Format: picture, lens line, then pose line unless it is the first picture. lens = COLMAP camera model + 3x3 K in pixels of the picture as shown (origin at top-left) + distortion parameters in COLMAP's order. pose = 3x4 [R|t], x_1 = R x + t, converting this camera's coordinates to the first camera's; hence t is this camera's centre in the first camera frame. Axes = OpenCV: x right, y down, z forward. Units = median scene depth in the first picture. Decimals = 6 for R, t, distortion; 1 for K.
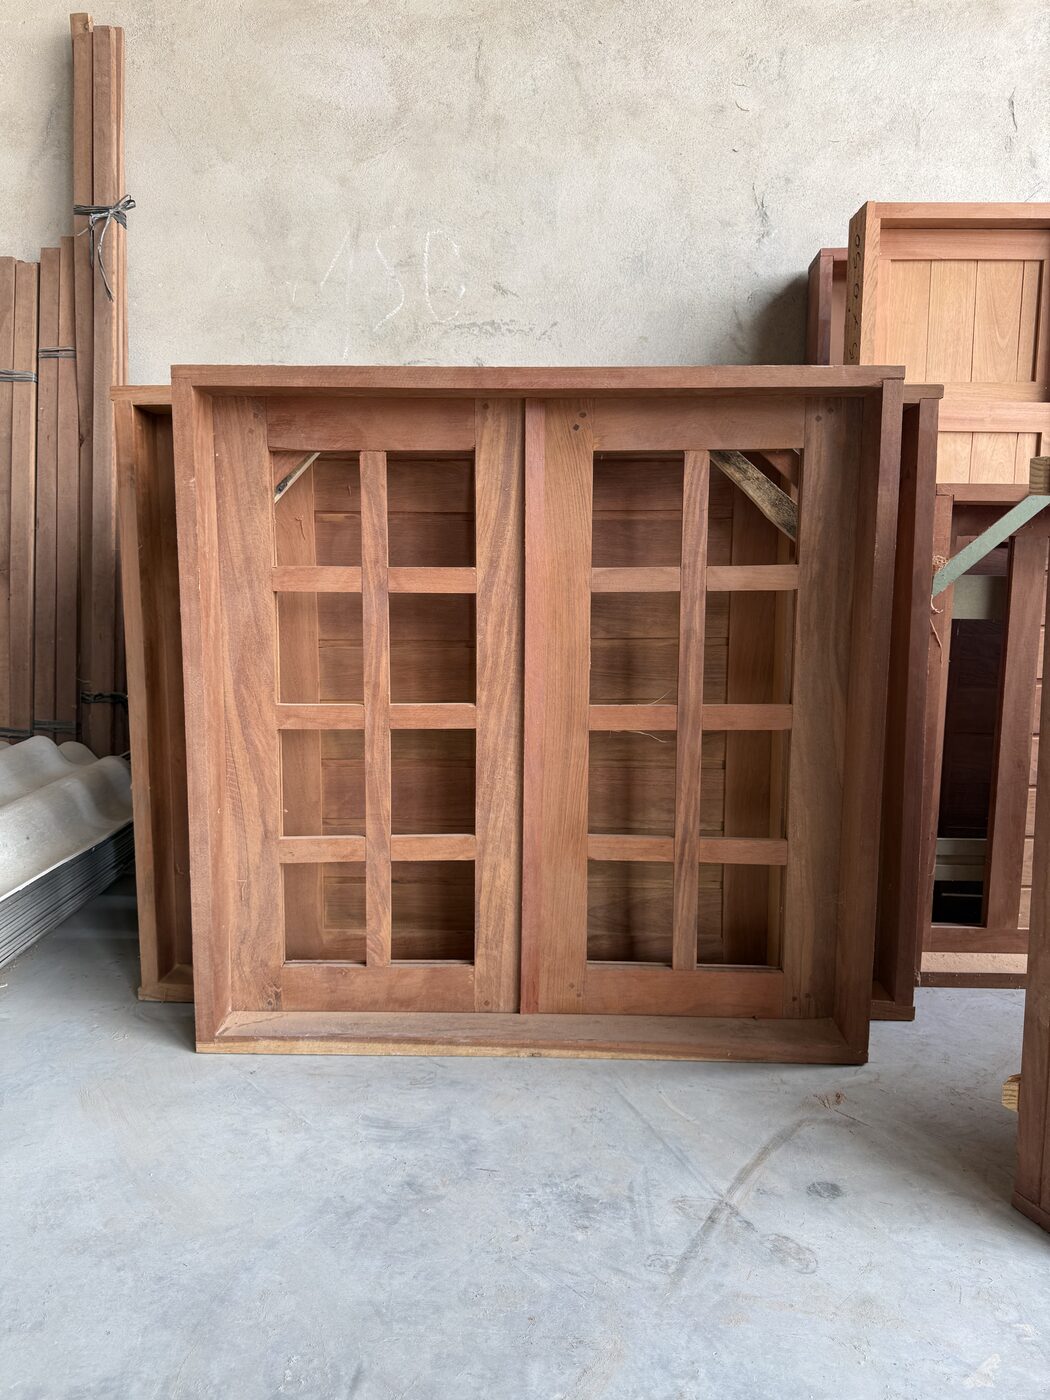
lens RADIAL K [[945.2, 0, 531.3], [0, 945.2, 712.2], [0, 0, 1]] dist [-0.014385, -0.003381]
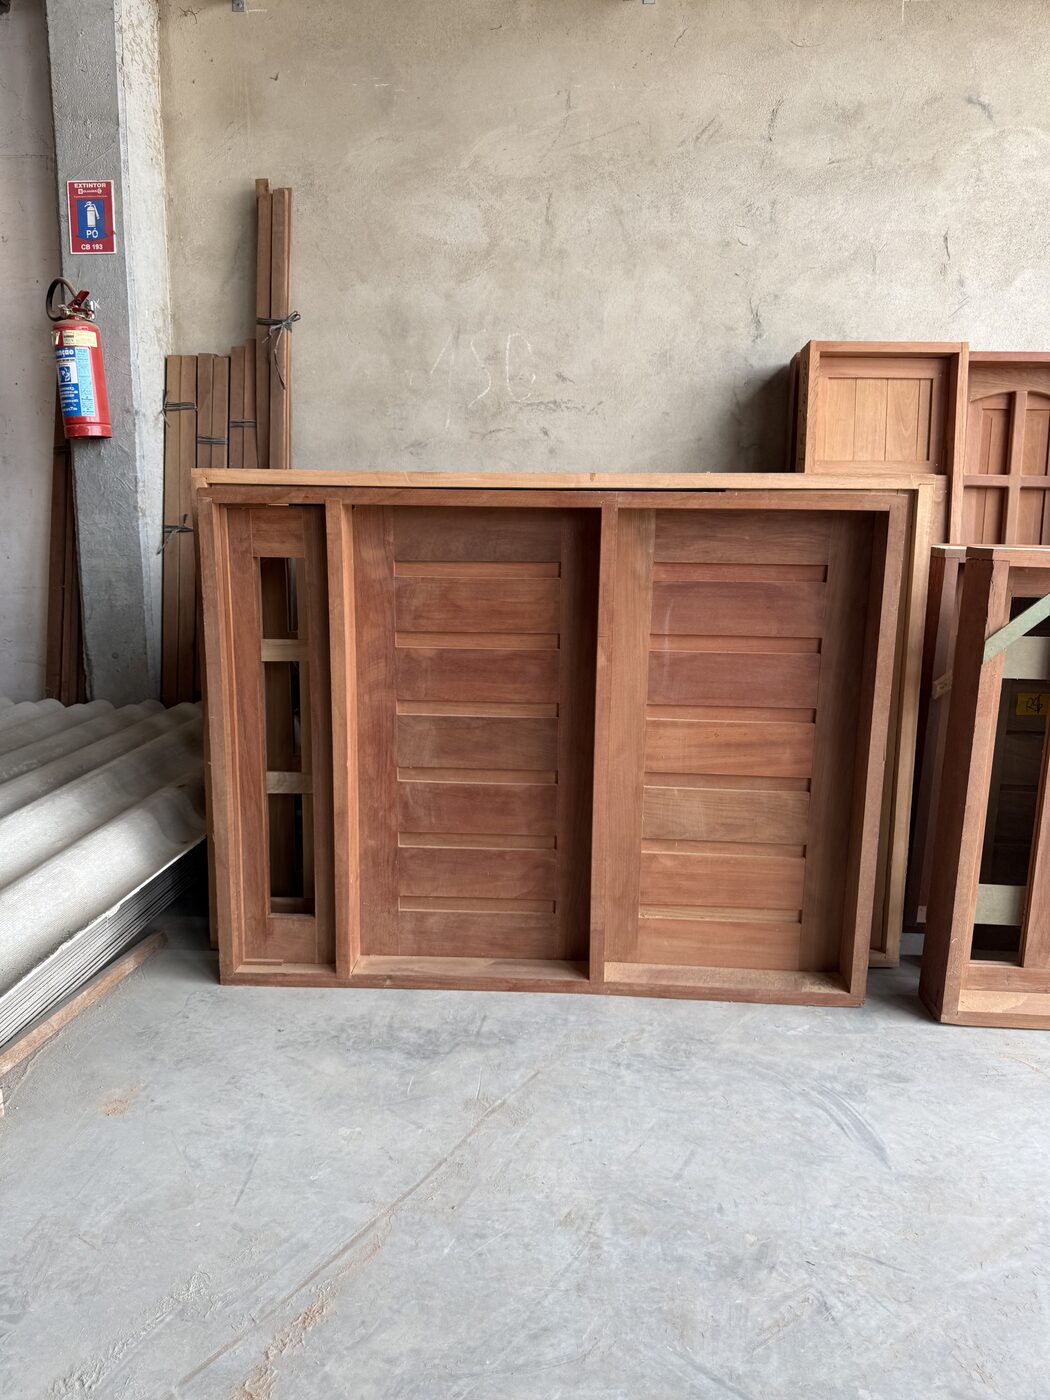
lens RADIAL K [[945.2, 0, 532.0], [0, 945.2, 717.6], [0, 0, 1]] dist [-0.014385, -0.003381]
pose [[0.998575, 0.019895, -0.049513, 0.002204], [-0.017968, 0.999076, 0.039053, -0.009426], [0.050244, -0.038108, 0.998010, -0.395870]]
